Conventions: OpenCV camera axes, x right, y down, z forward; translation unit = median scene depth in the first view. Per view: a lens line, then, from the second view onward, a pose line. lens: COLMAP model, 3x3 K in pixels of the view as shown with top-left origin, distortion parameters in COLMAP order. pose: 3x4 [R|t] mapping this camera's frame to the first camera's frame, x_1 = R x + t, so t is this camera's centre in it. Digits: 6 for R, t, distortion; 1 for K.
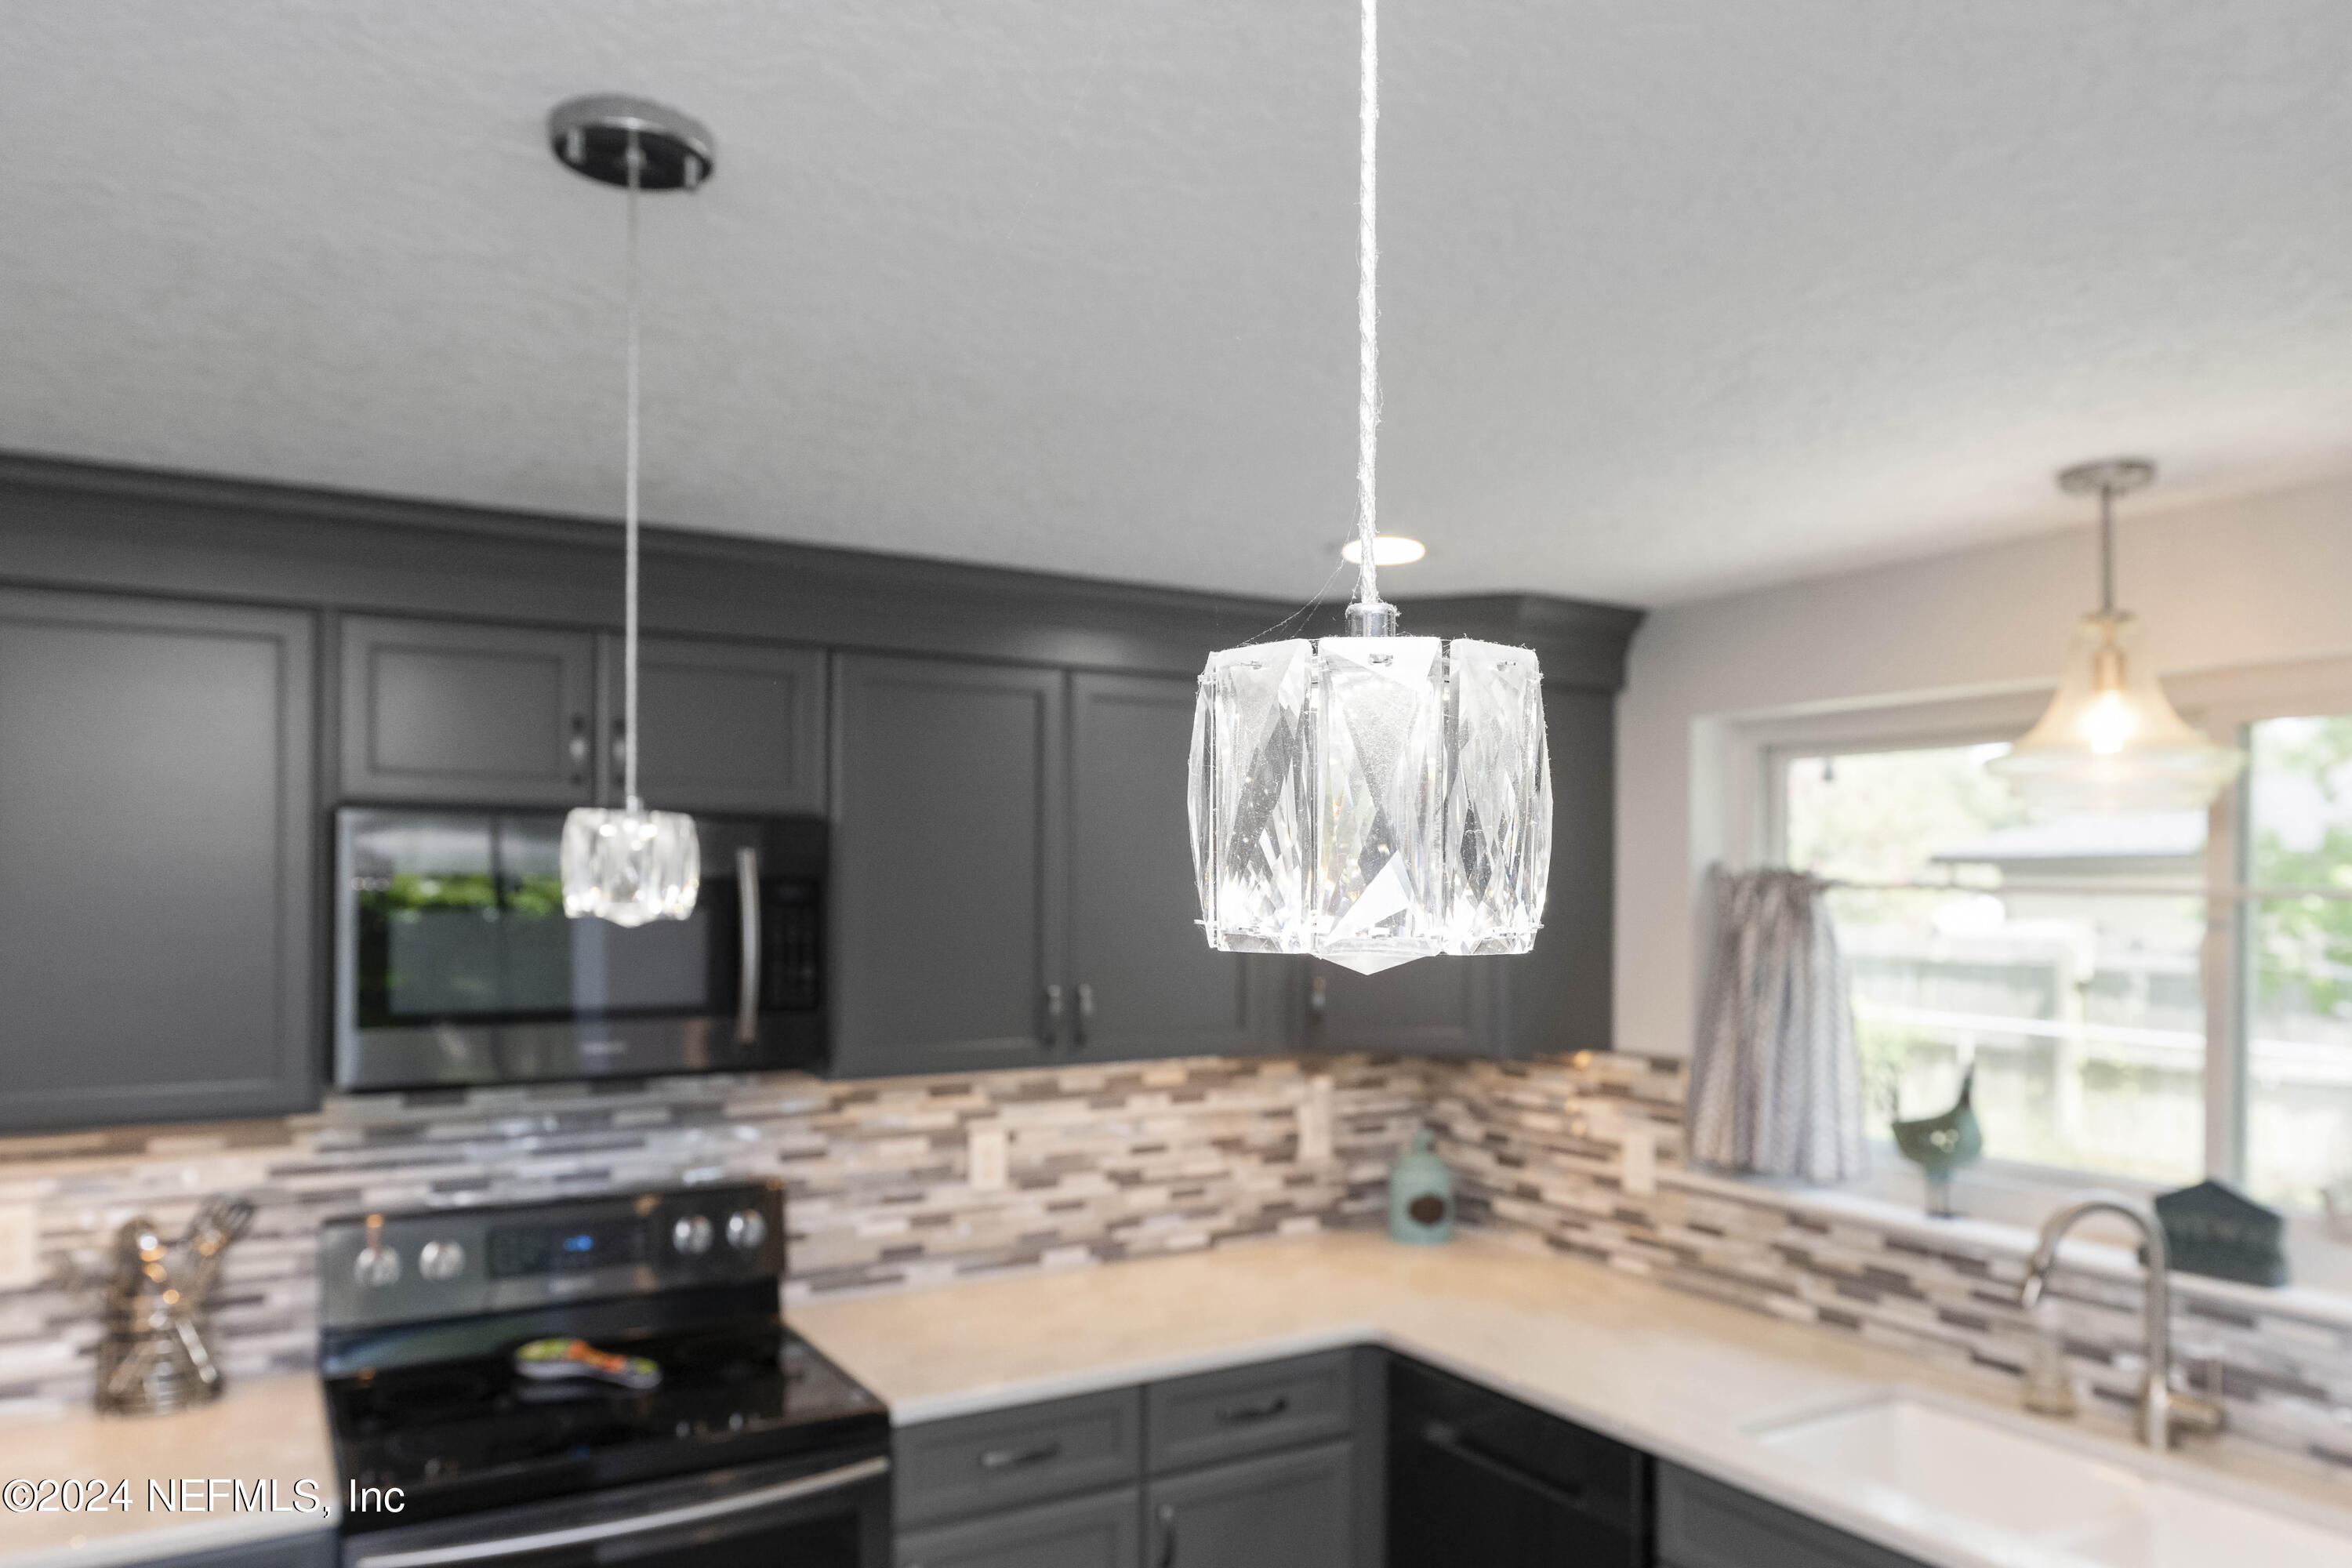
lens RADIAL K [[1597.8, 0, 1195.4], [0, 1597.8, 857.2], [0, 0, 1]] dist [0.000508, 0.000749]
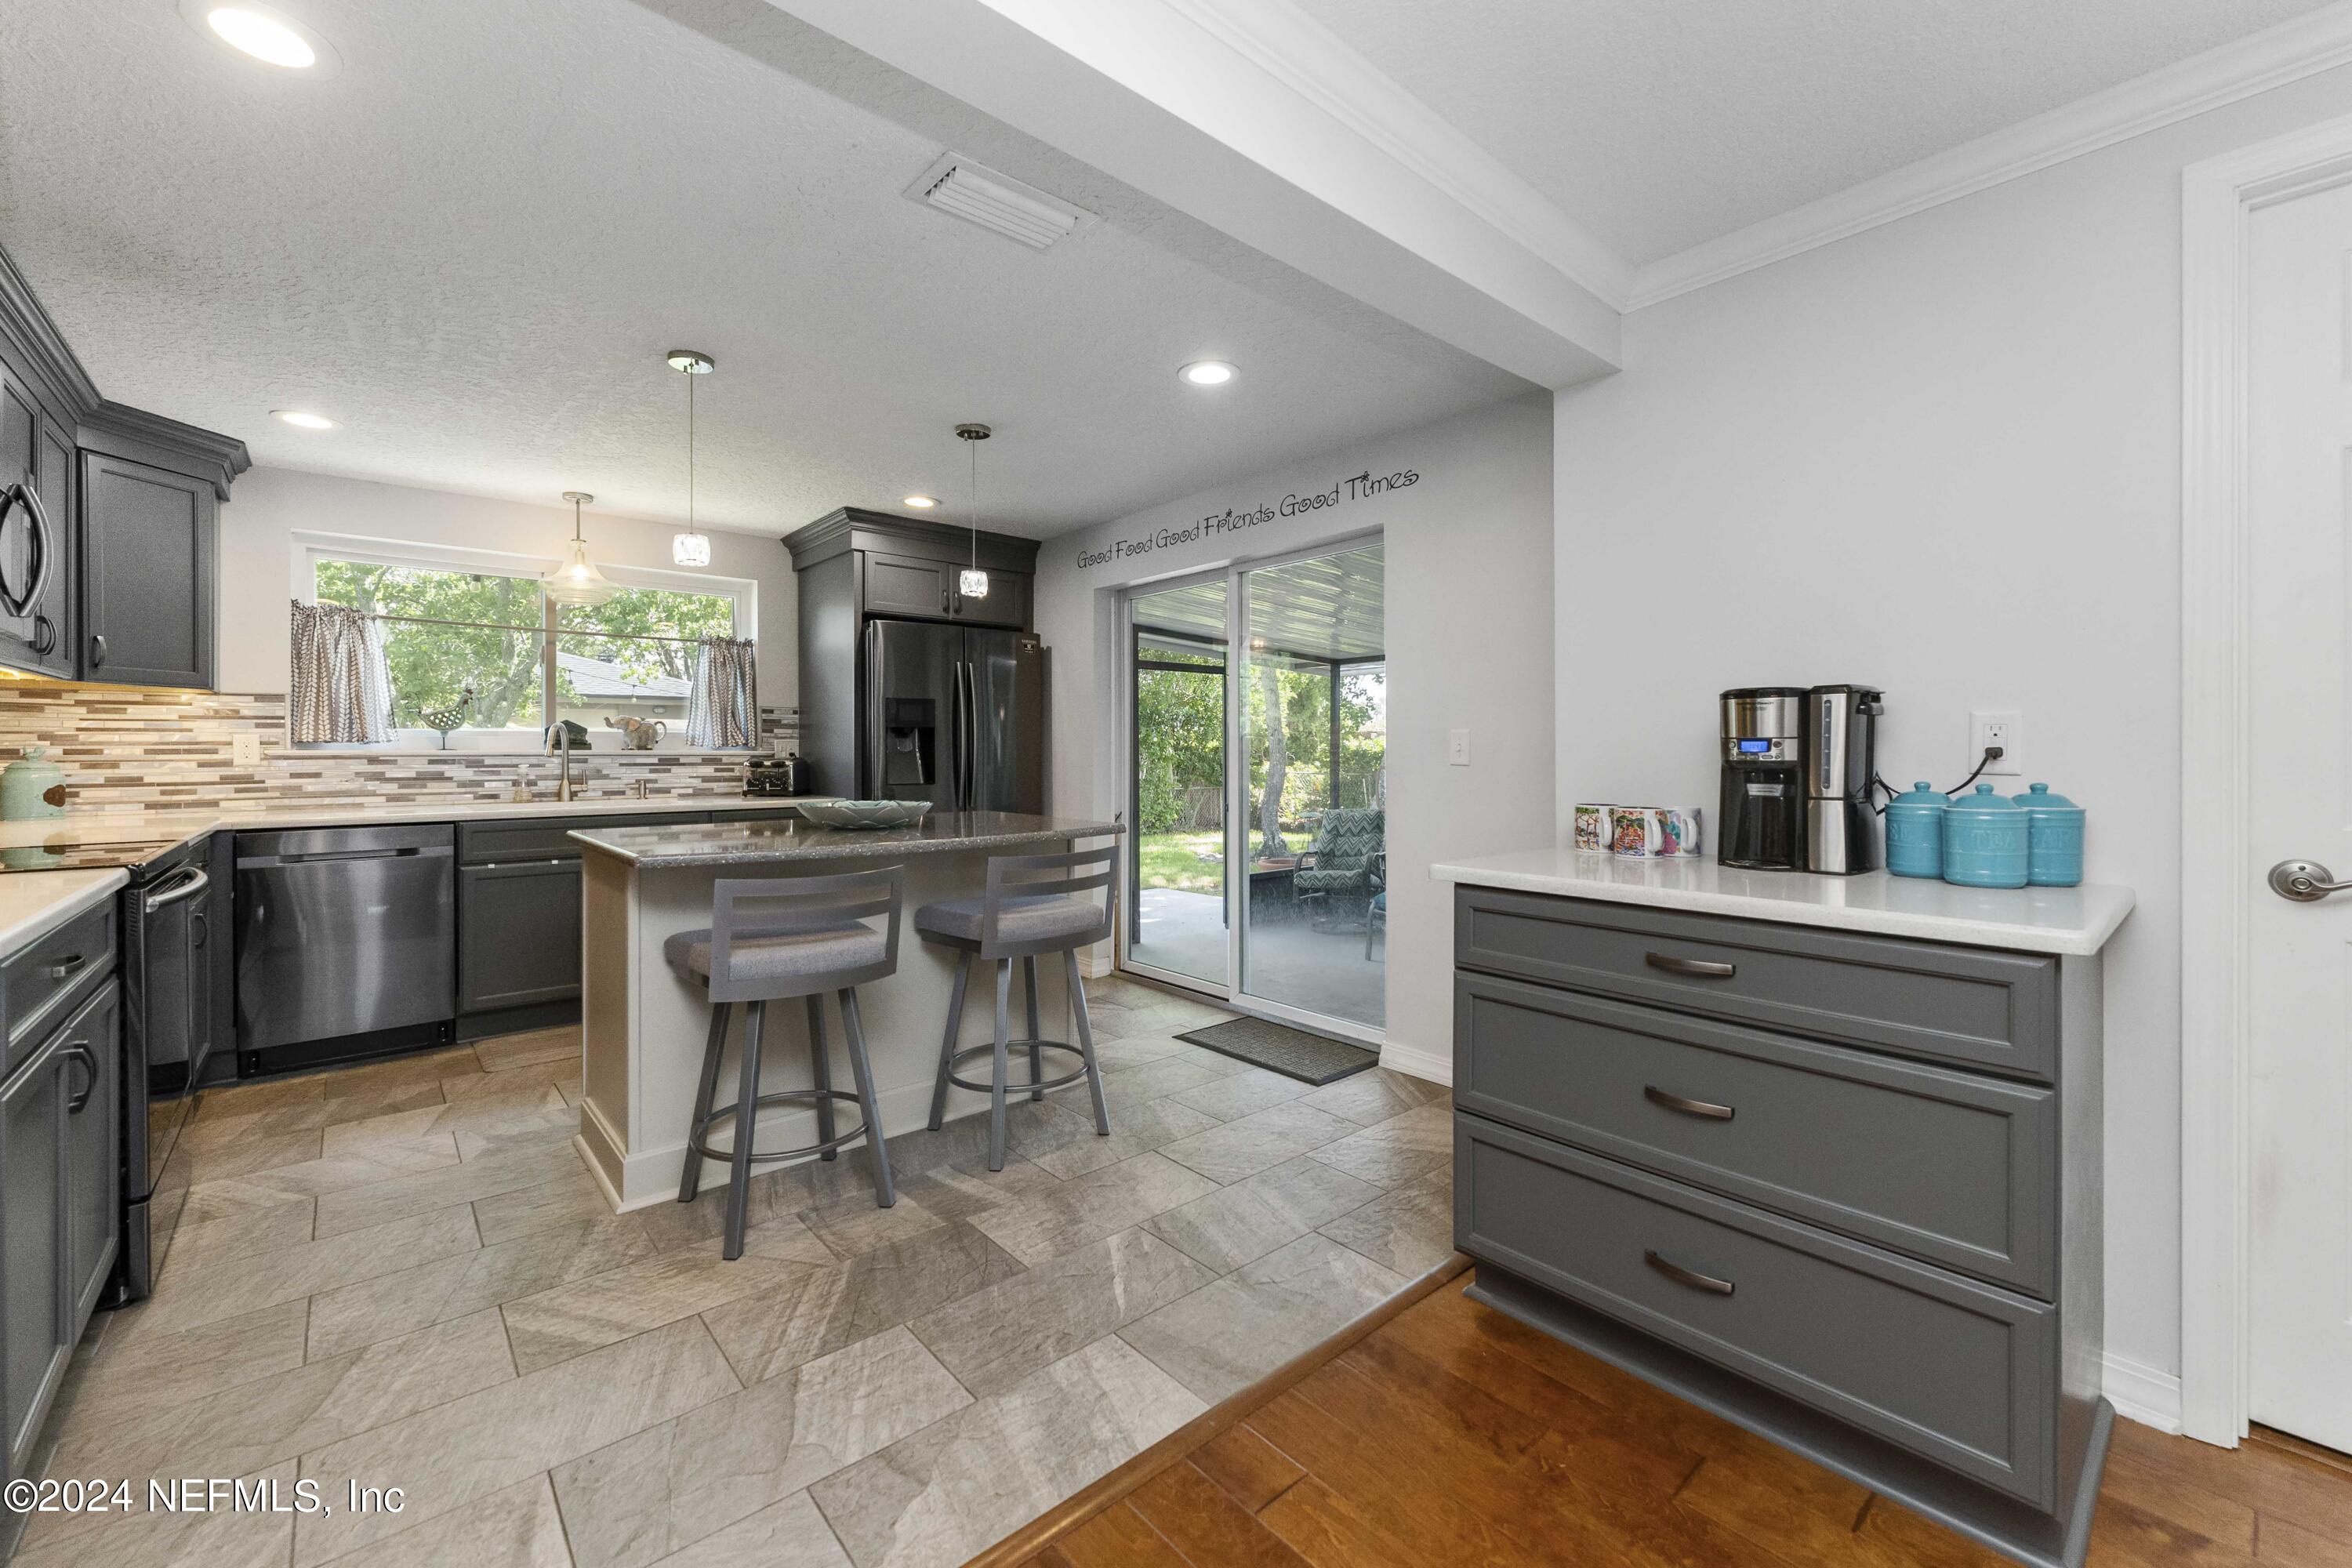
lens RADIAL K [[948.1, 0, 1182.0], [0, 948.1, 768.1], [0, 0, 1]] dist [-0.002123, 0.001460]
pose [[-0.182987, -0.020179, 0.982908, -1.079691], [-0.011685, 0.999763, 0.018350, 0.182468], [-0.983046, -0.008128, -0.183179, 0.097525]]
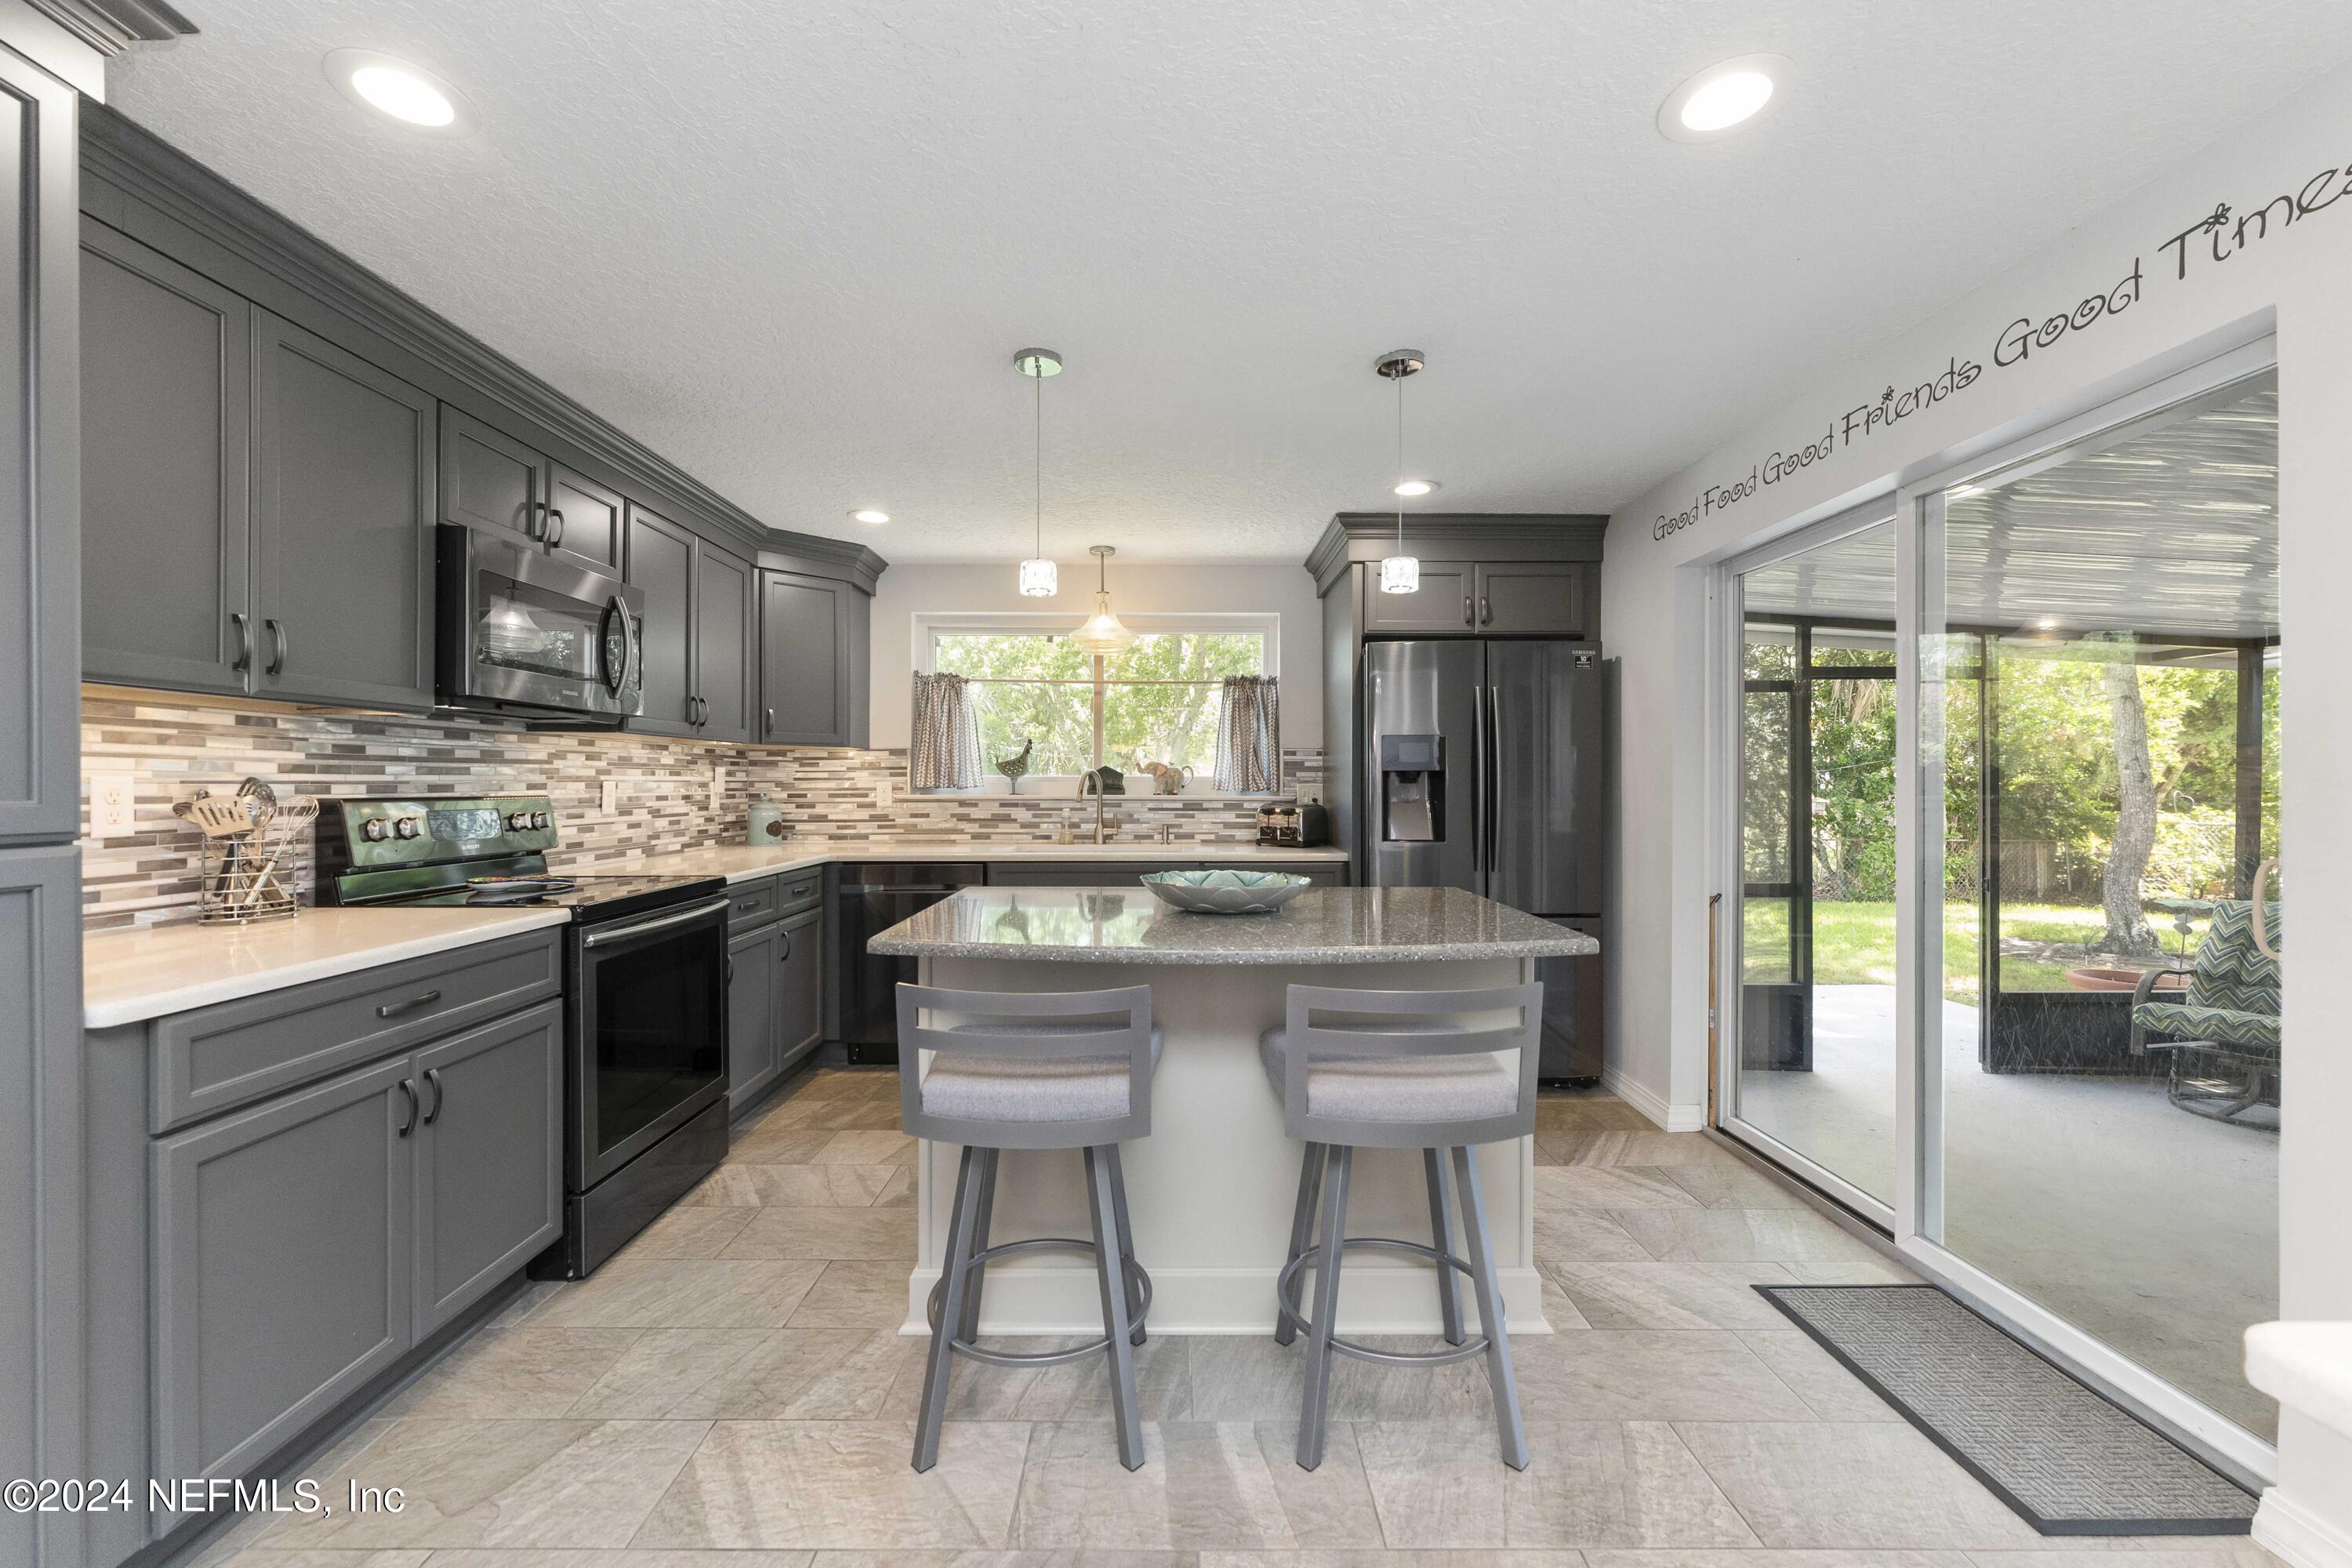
lens RADIAL K [[948.1, 0, 1169.7], [0, 948.1, 790.9], [0, 0, 1]] dist [-0.002123, 0.001460]
pose [[0.510267, -0.008890, 0.859970, -0.742399], [-0.011169, 0.999794, 0.016962, 0.160329], [-0.859944, -0.018260, 0.510062, -0.096420]]
